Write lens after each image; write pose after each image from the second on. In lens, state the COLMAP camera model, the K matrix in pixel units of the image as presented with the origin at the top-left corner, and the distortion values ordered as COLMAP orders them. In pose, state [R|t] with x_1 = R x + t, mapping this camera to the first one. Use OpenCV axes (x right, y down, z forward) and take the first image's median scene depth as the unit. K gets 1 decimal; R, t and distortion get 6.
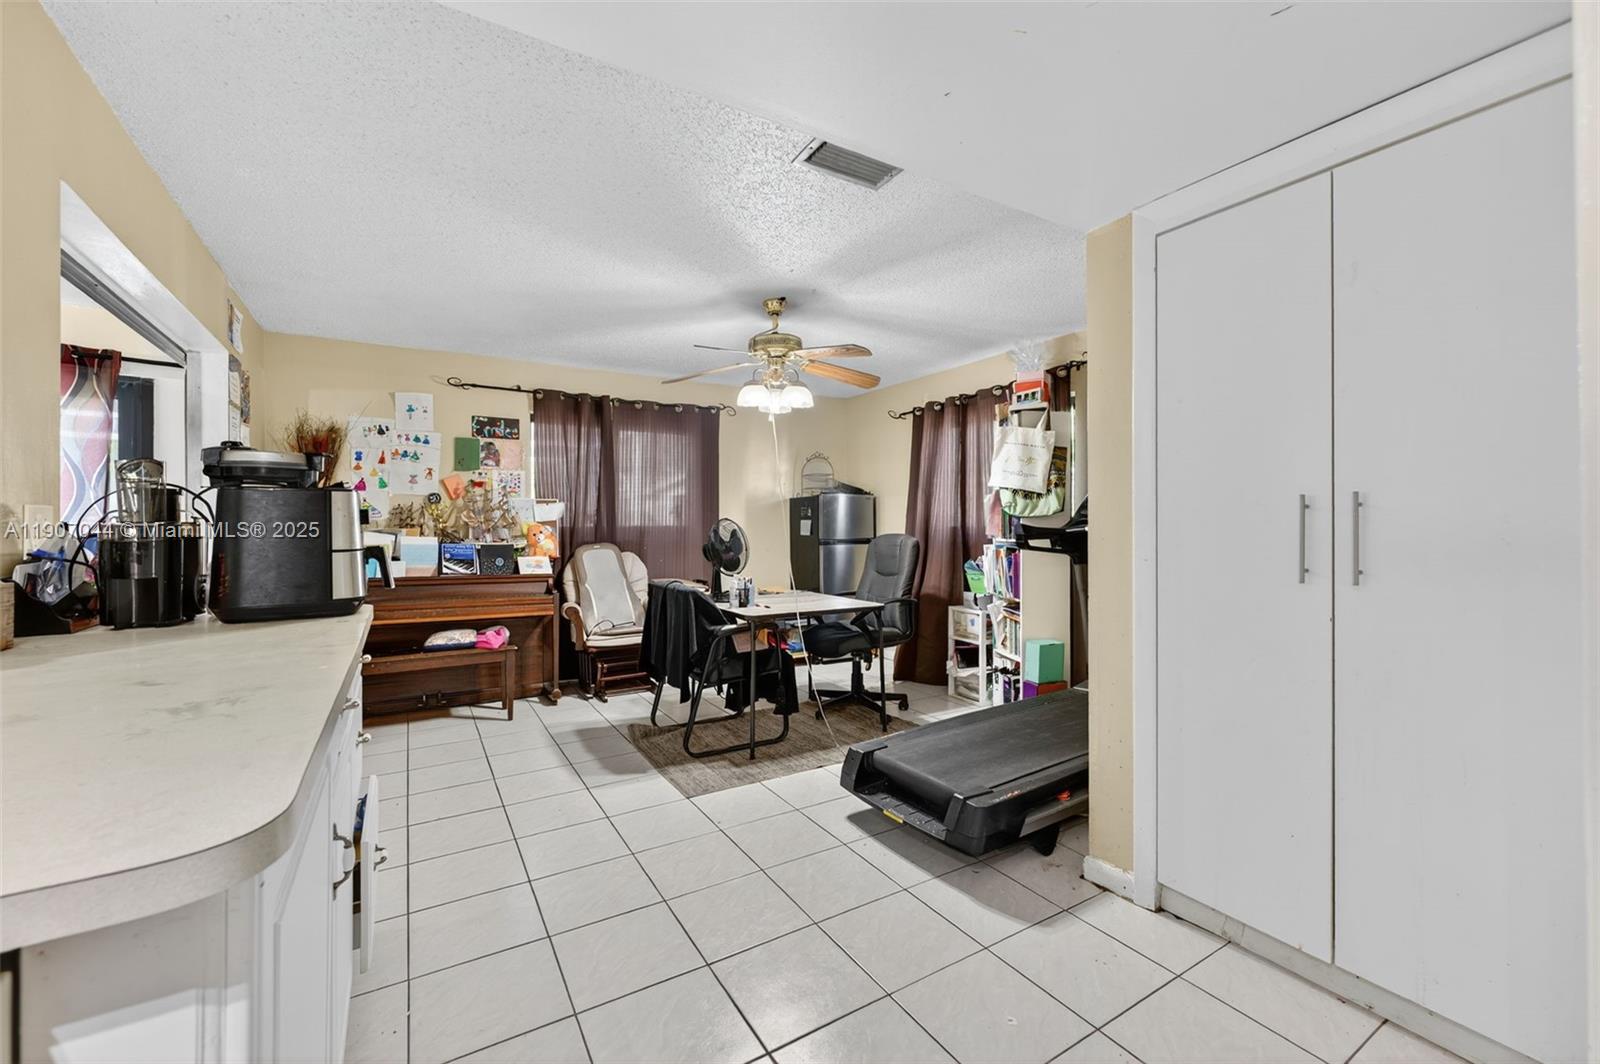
lens RADIAL K [[642.9, 0, 806.0], [0, 642.9, 524.9], [0, 0, 1]] dist [0.002310, 0.000089]
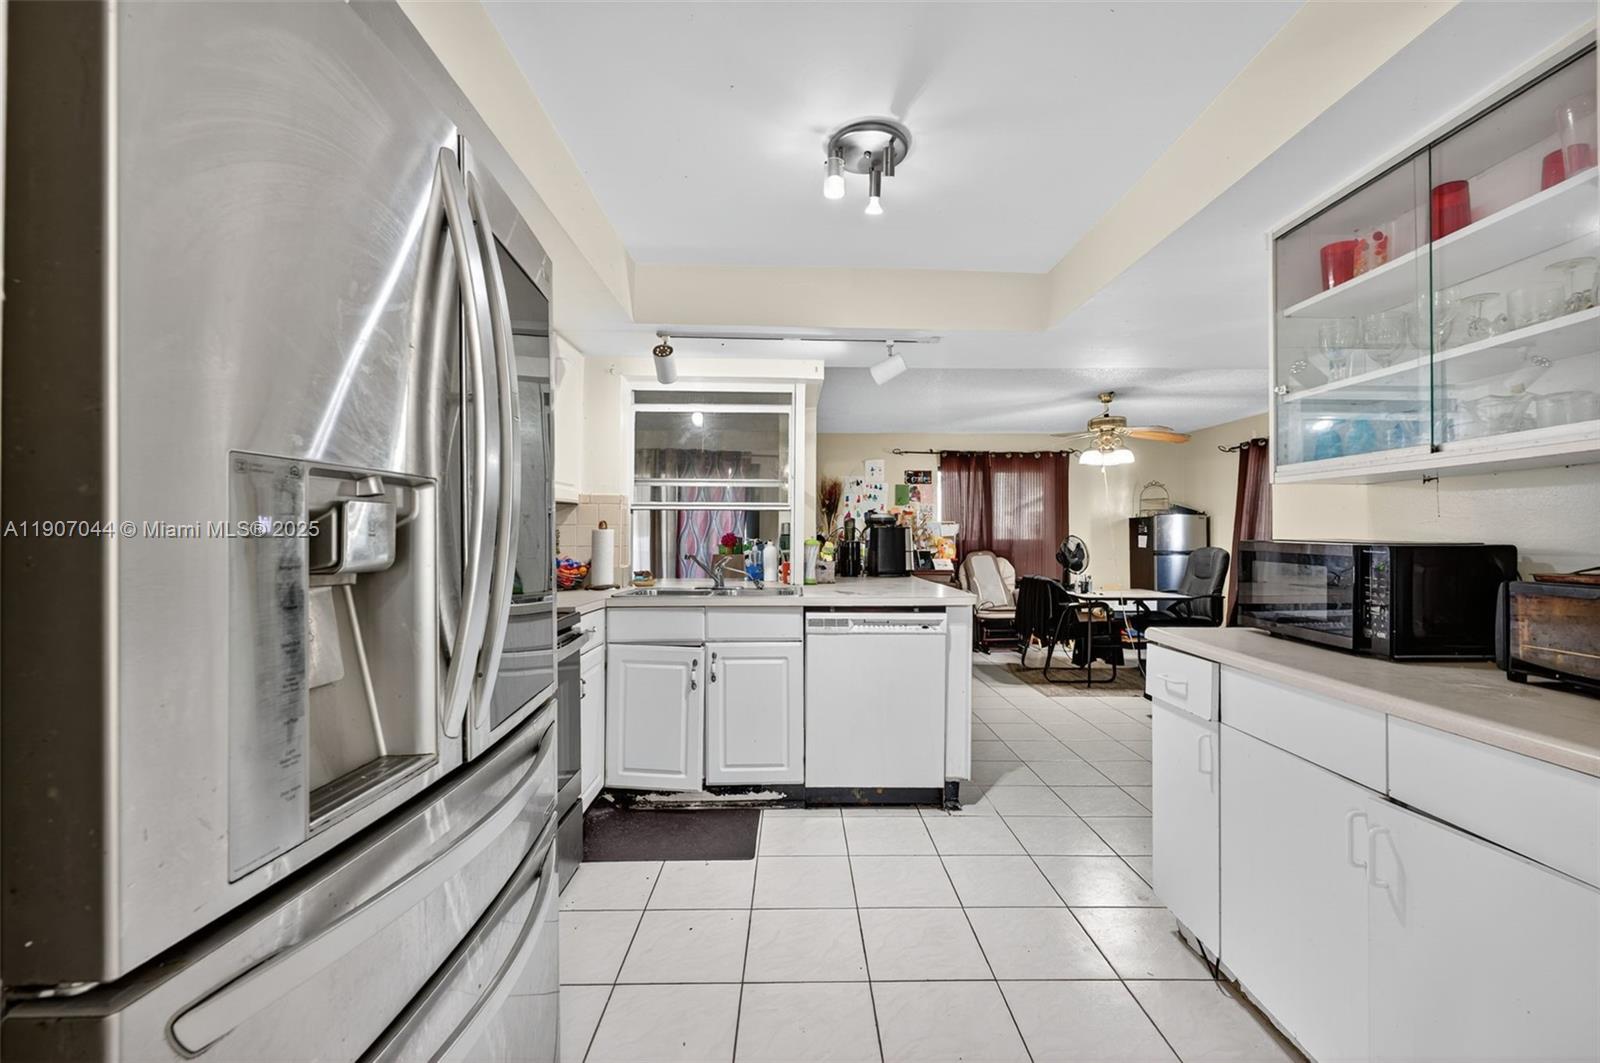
lens RADIAL K [[642.9, 0, 806.9], [0, 642.9, 529.8], [0, 0, 1]] dist [0.002310, 0.000089]
pose [[0.864361, -0.000976, -0.502872, 0.079854], [-0.003771, 0.999957, -0.008423, -0.007046], [0.502858, 0.009177, 0.864320, -0.516313]]
